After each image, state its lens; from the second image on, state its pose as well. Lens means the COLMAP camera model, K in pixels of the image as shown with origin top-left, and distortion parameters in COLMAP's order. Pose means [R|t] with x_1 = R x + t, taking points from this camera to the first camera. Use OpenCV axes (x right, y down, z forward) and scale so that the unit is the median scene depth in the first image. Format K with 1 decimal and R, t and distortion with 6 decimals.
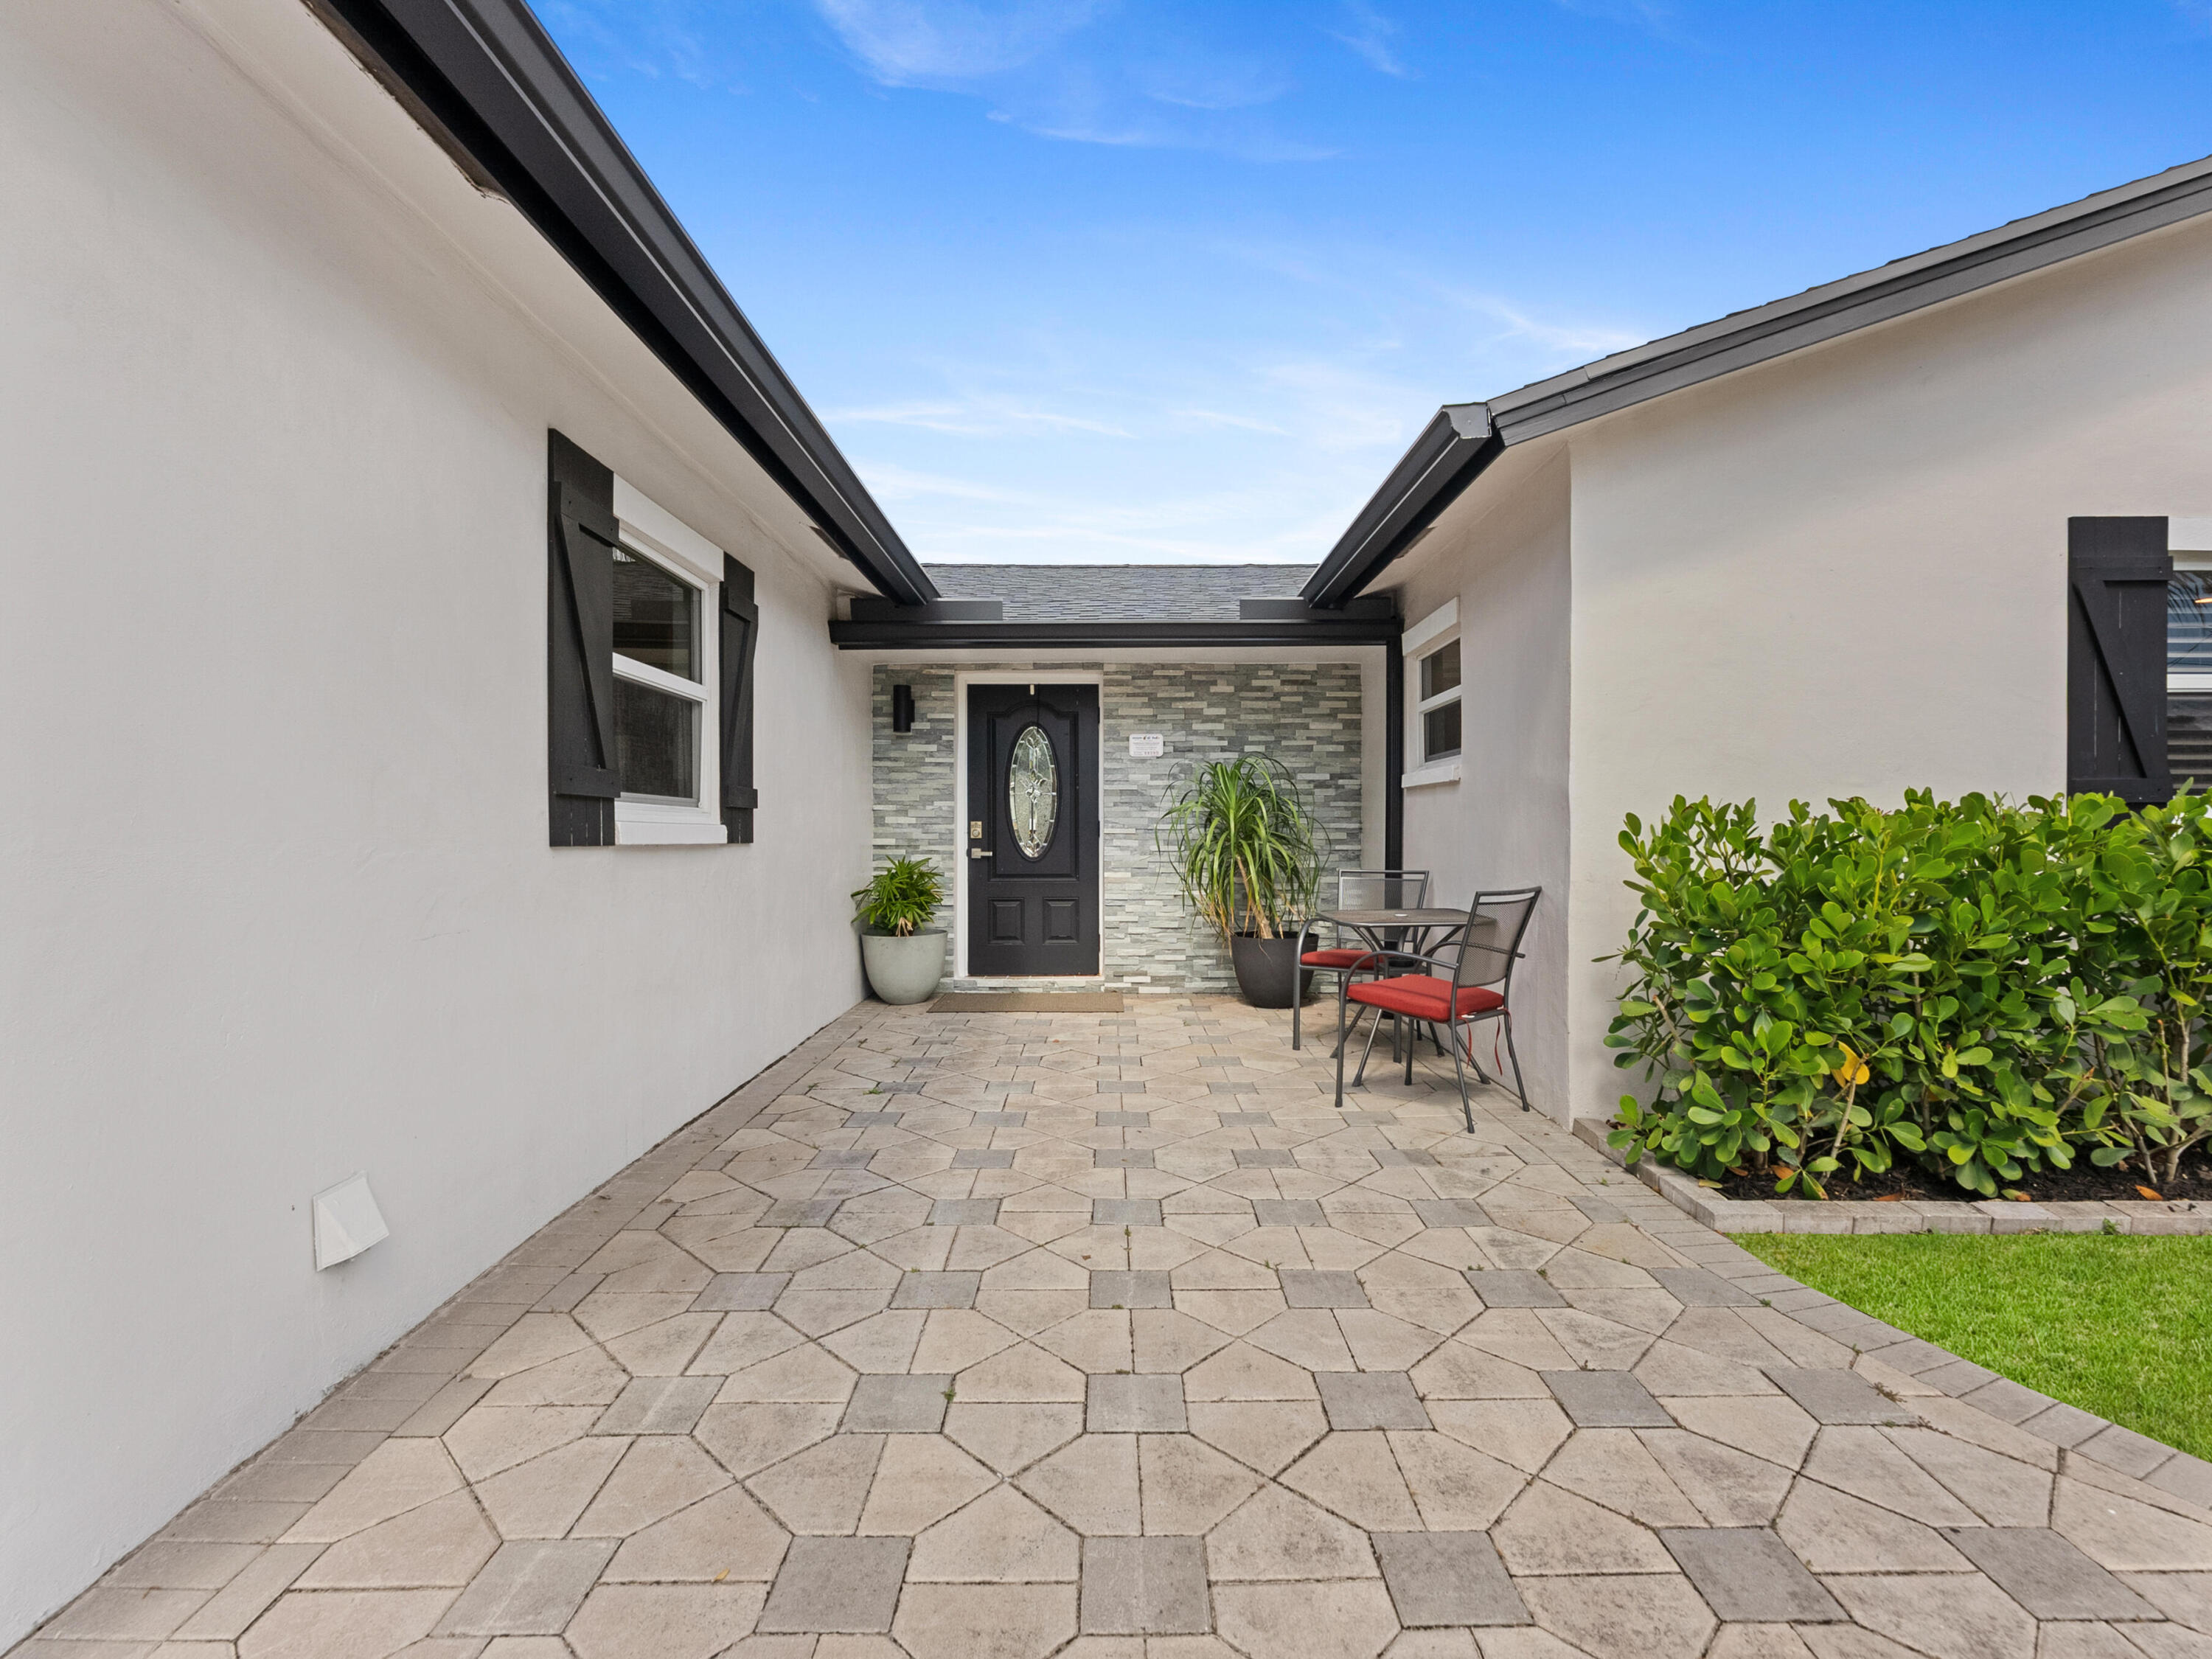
lens RADIAL K [[996.9, 0, 1108.6], [0, 996.9, 827.9], [0, 0, 1]] dist [0.002028, 0.000356]
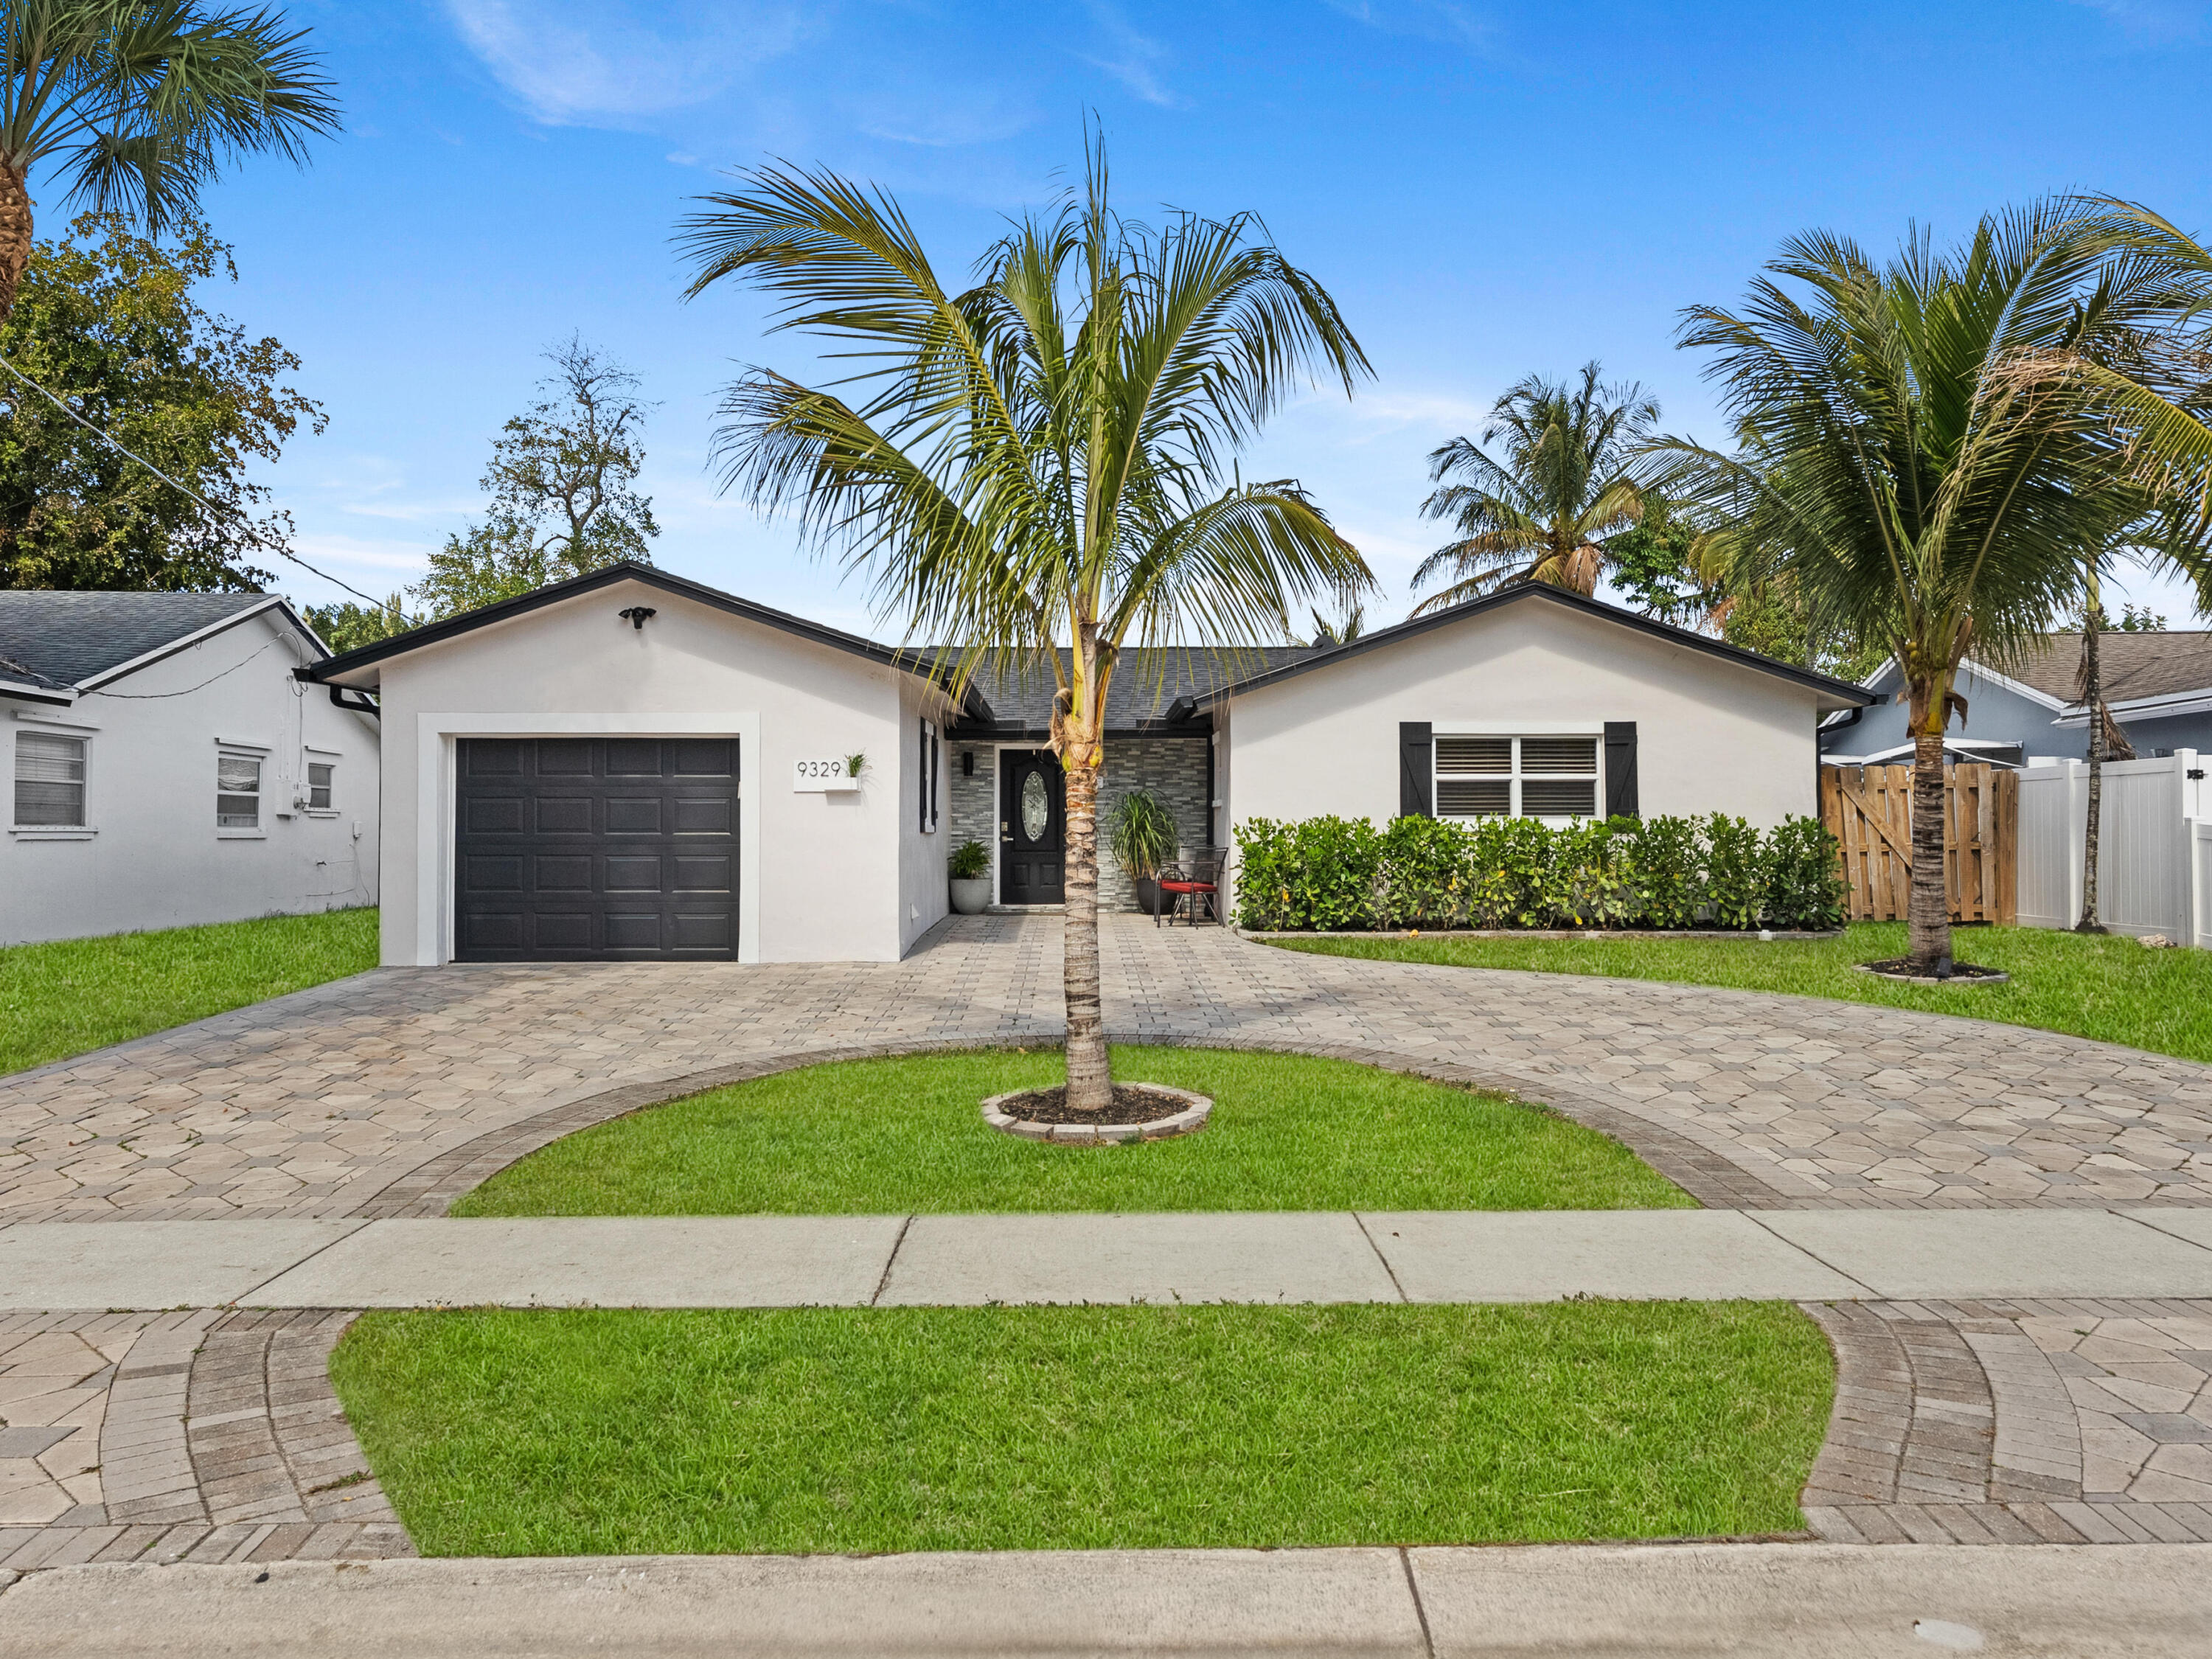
lens RADIAL K [[1291.6, 0, 1103.0], [0, 1291.6, 823.0], [0, 0, 1]] dist [0.003723, 0.000314]
pose [[0.999819, 0.001405, 0.018977, 0.007406], [-0.001421, 0.999999, 0.000799, -0.006985], [-0.018976, -0.000826, 0.999820, -1.481345]]
